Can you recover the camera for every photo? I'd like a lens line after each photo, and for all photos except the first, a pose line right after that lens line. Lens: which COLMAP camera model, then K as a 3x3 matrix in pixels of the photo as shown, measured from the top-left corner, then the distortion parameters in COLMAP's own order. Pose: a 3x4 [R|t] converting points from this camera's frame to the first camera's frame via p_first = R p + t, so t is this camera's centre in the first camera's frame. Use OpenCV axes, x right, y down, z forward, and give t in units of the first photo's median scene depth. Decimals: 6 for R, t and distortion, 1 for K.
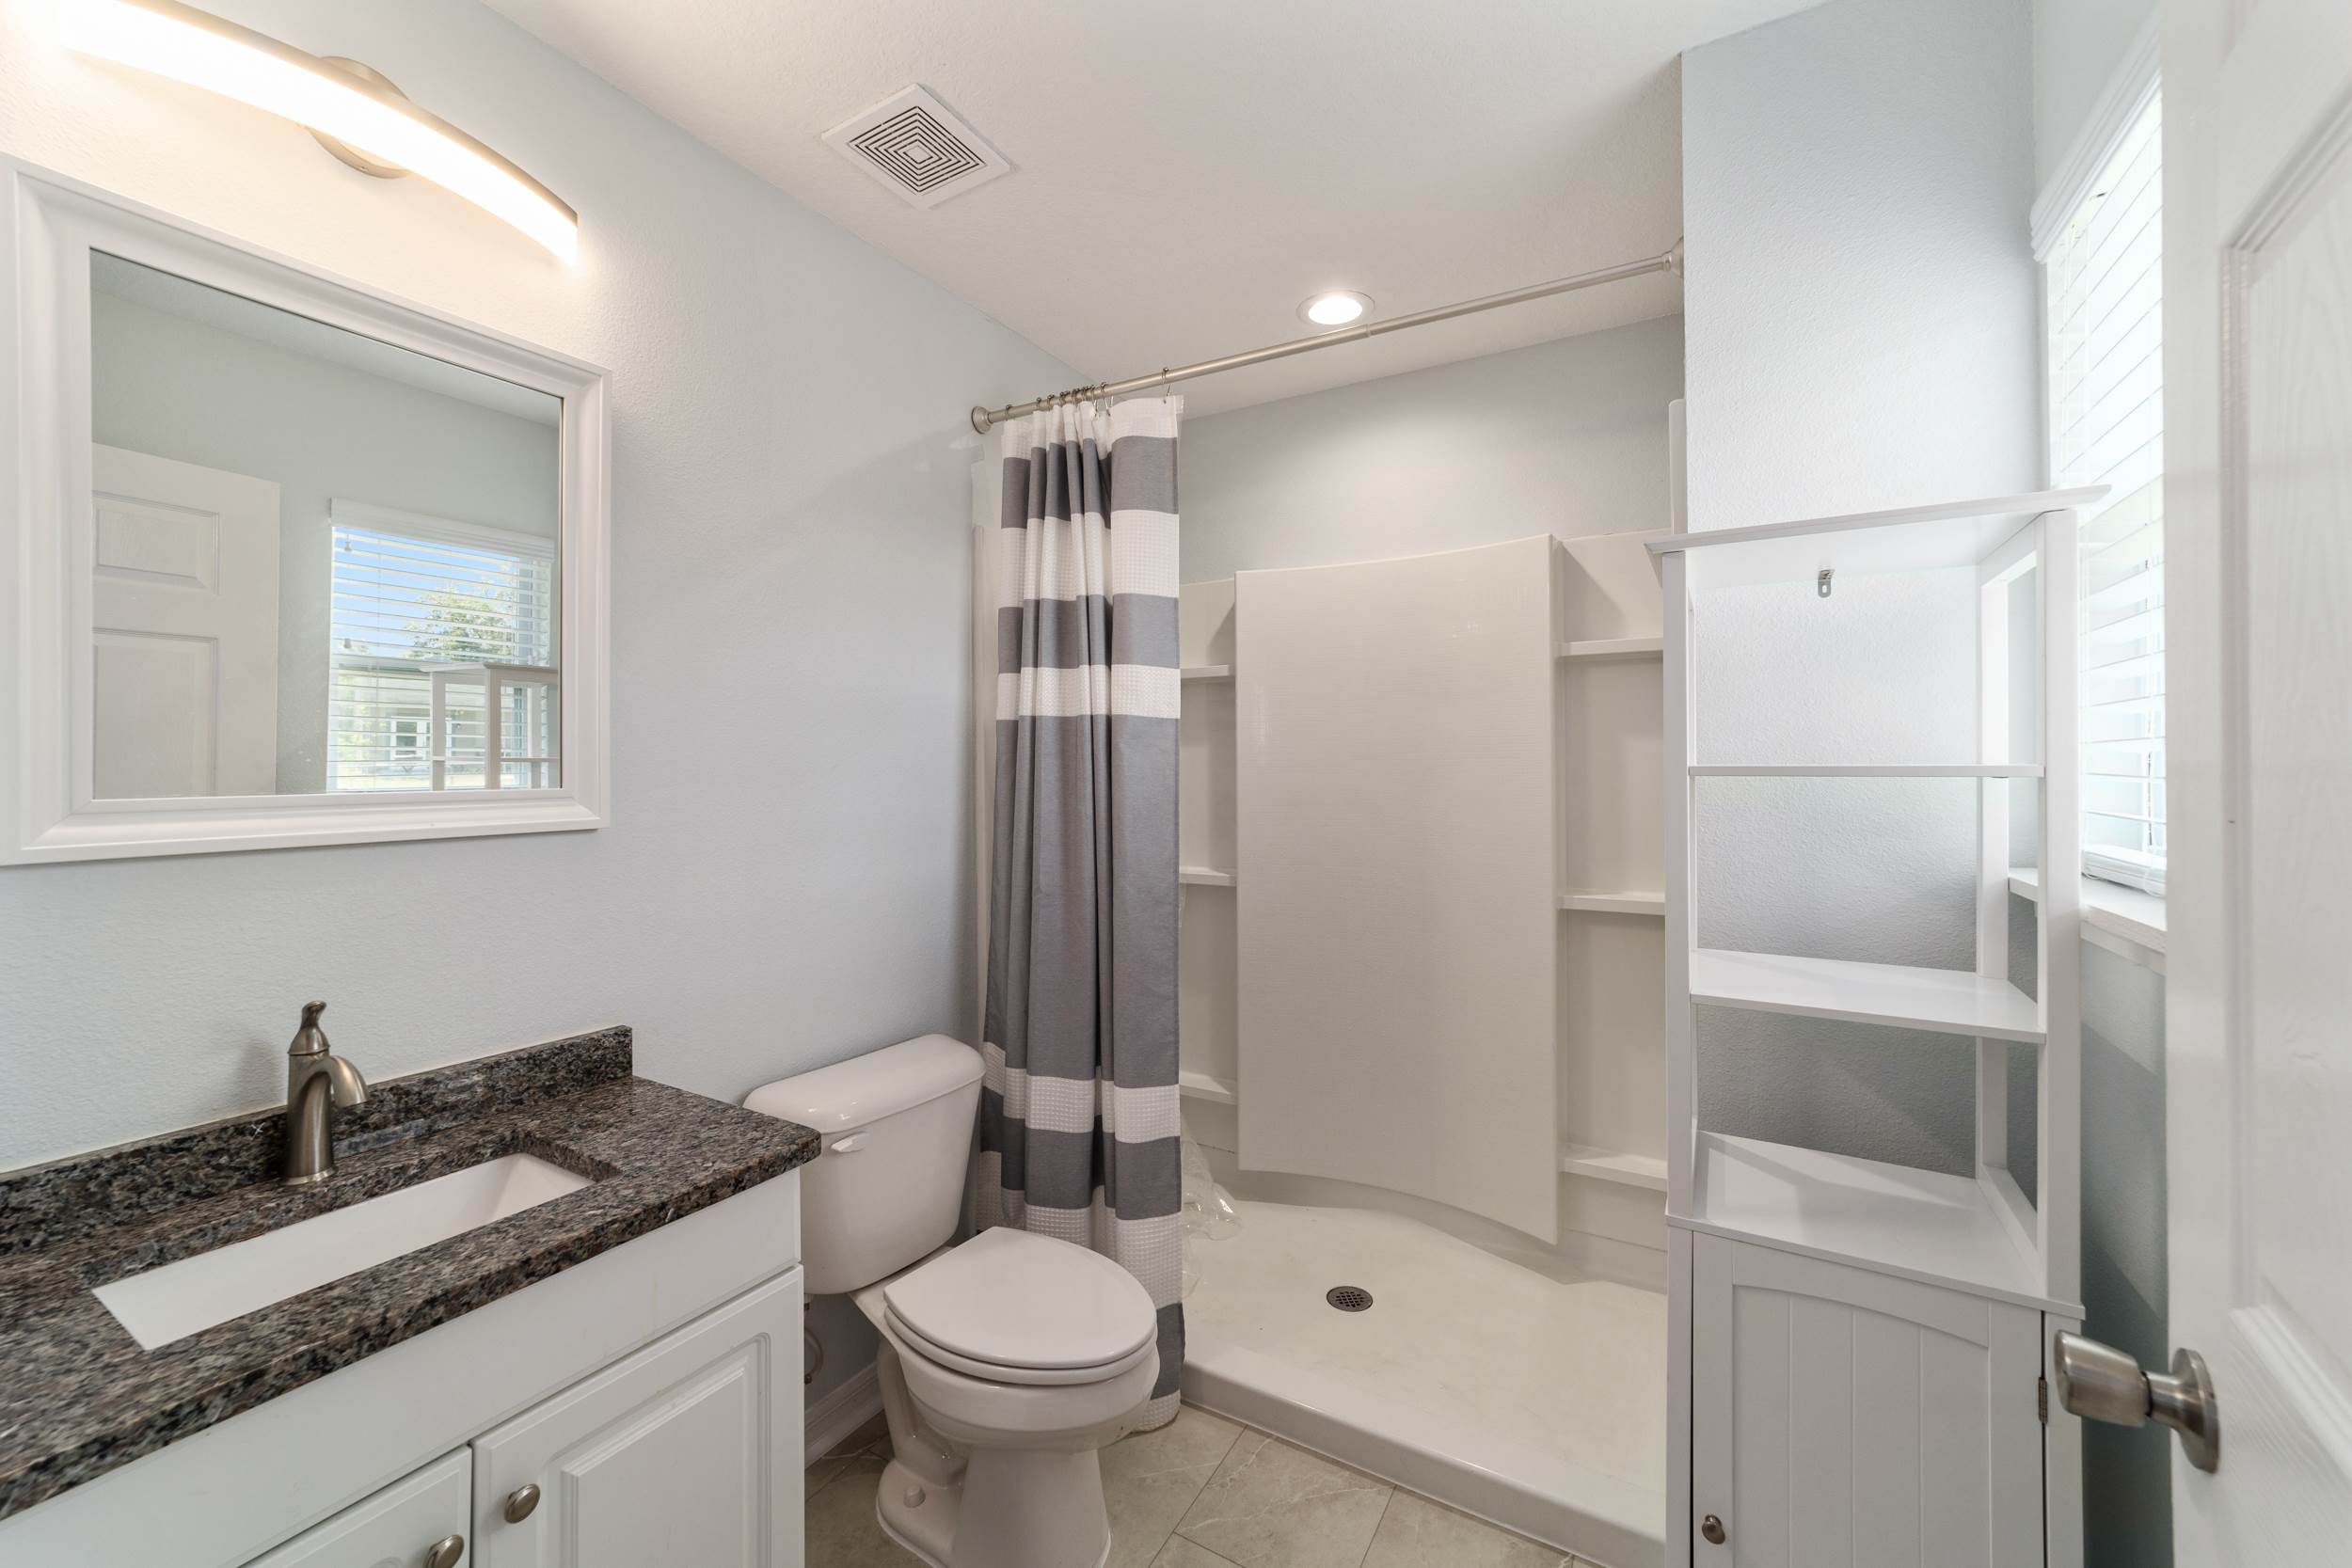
lens RADIAL K [[922.5, 0, 1171.8], [0, 922.5, 762.0], [0, 0, 1]] dist [-0.016940, 0.007573]
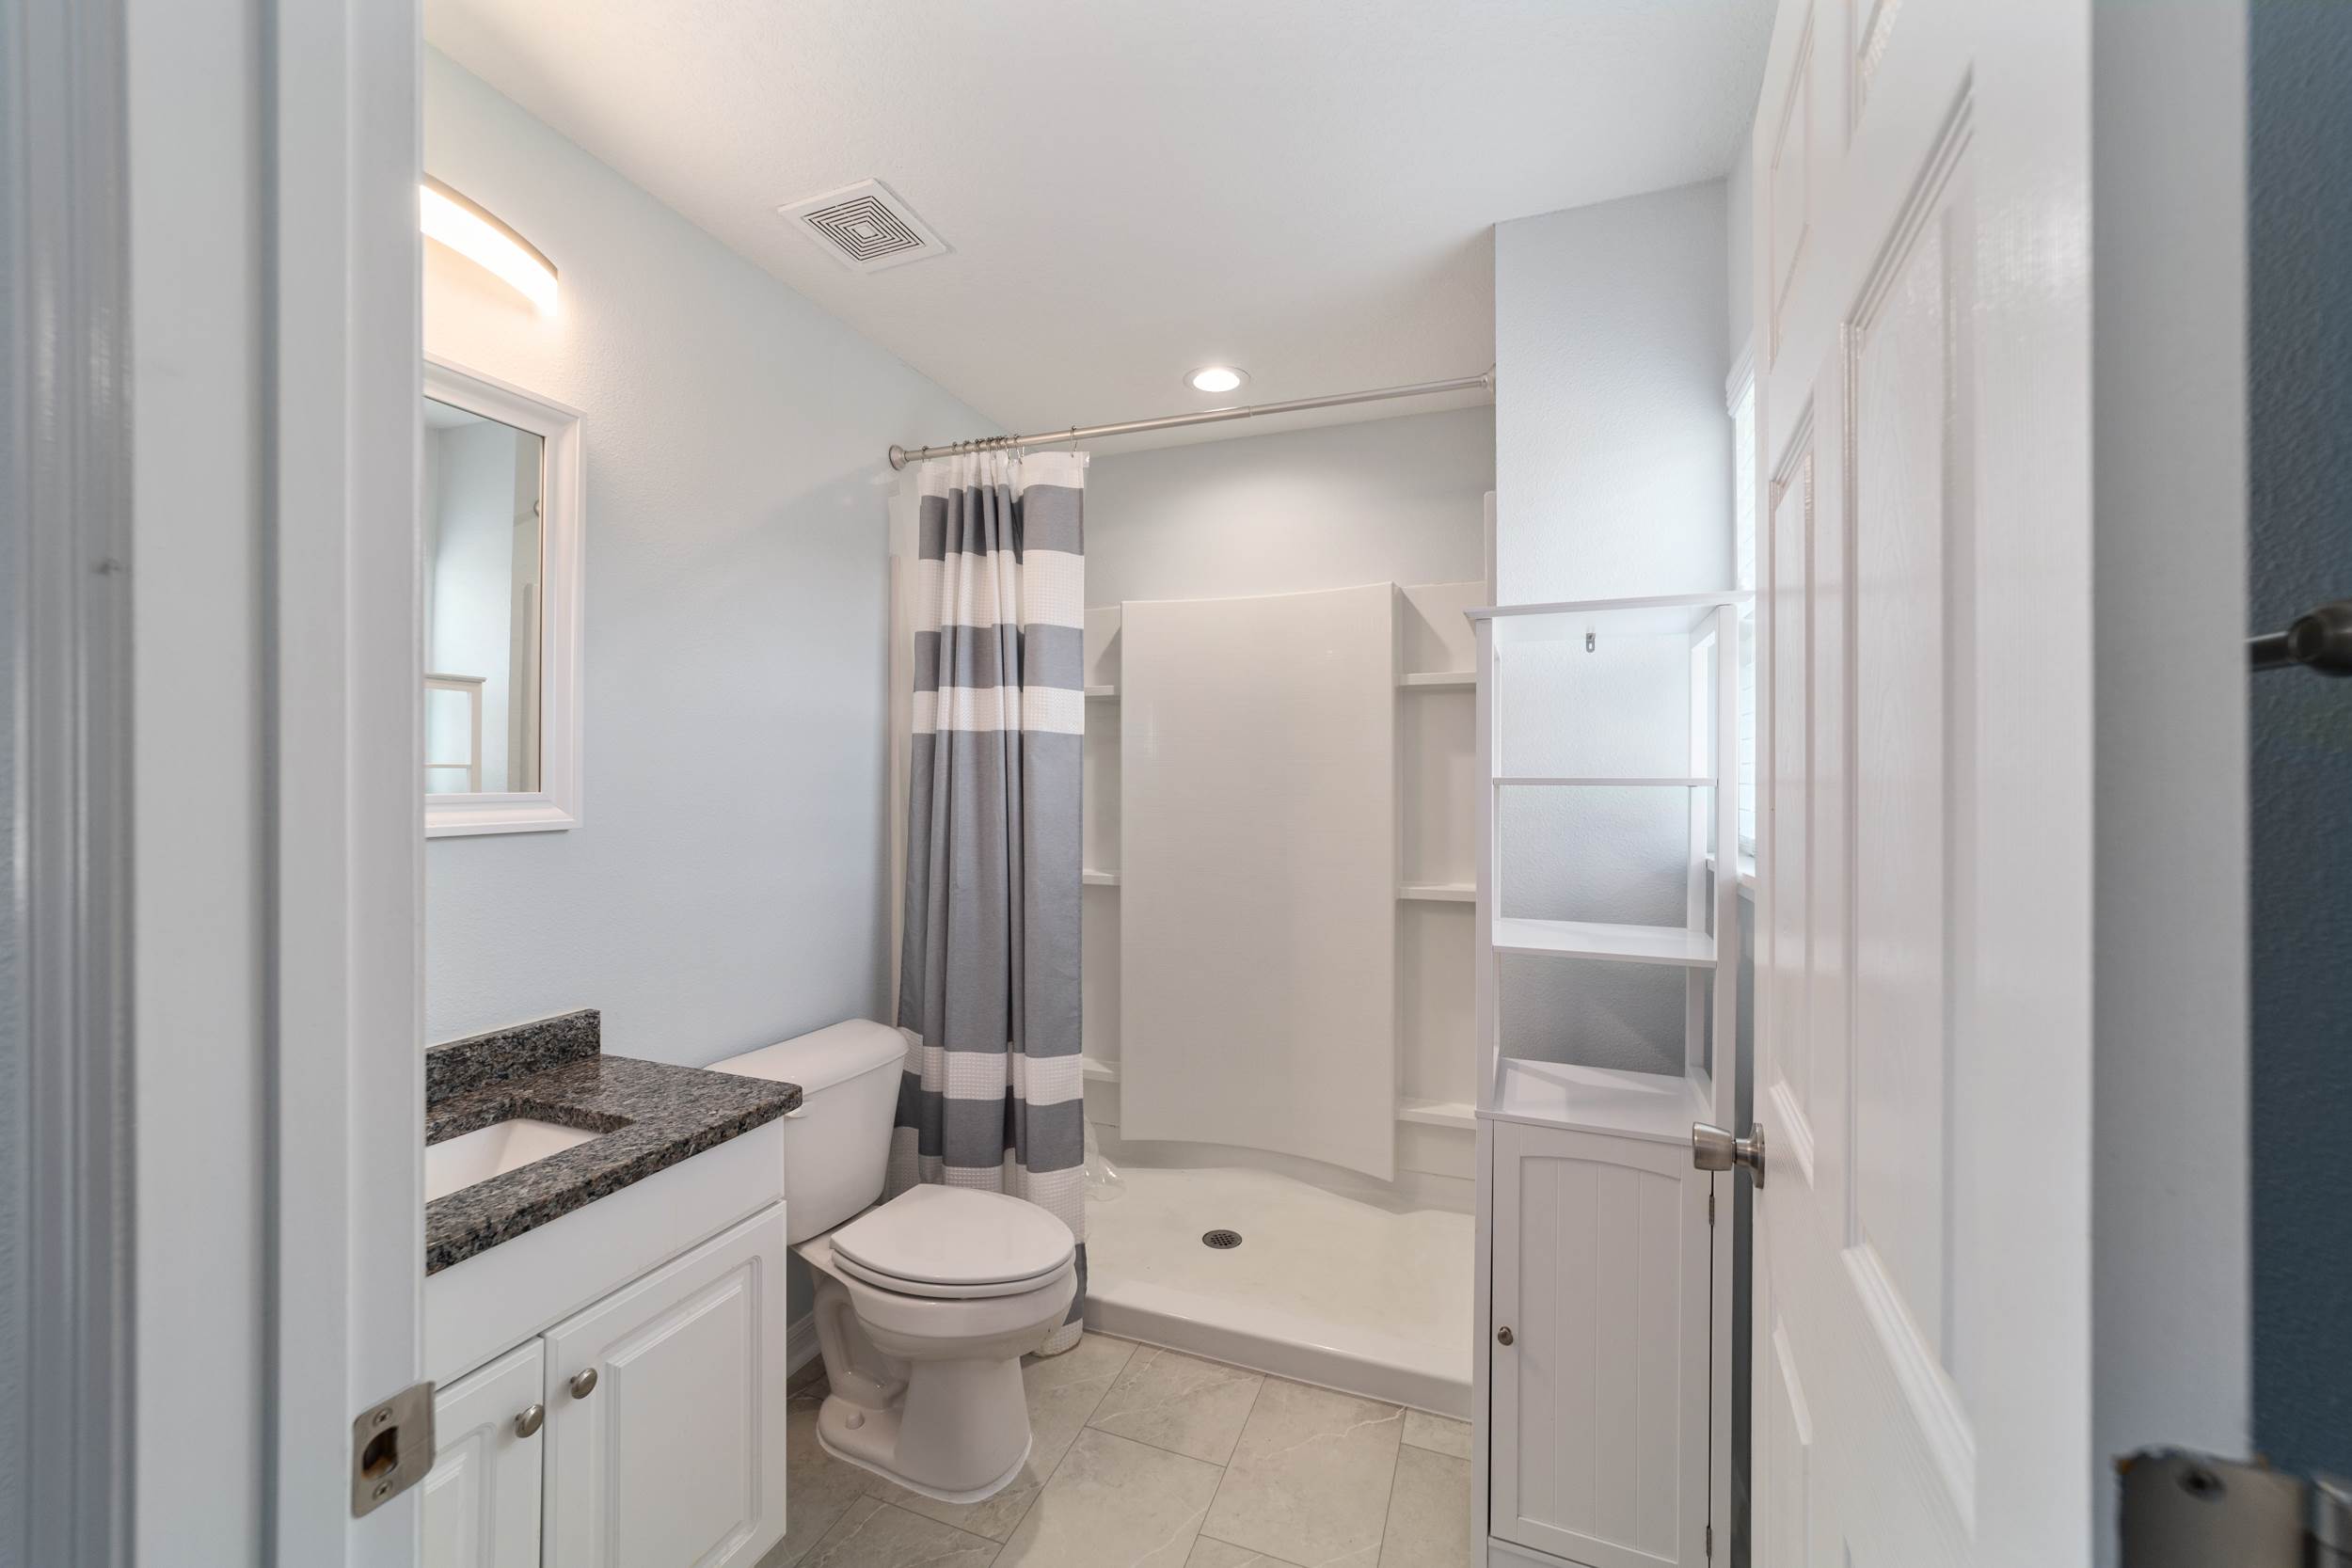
lens RADIAL K [[919.3, 0, 1171.1], [0, 919.3, 778.4], [0, 0, 1]] dist [-0.018580, 0.007992]
pose [[0.986998, 0.005621, 0.160633, -0.077670], [-0.006395, 0.999970, 0.004301, 0.001989], [-0.160604, -0.005273, 0.987005, -0.163354]]
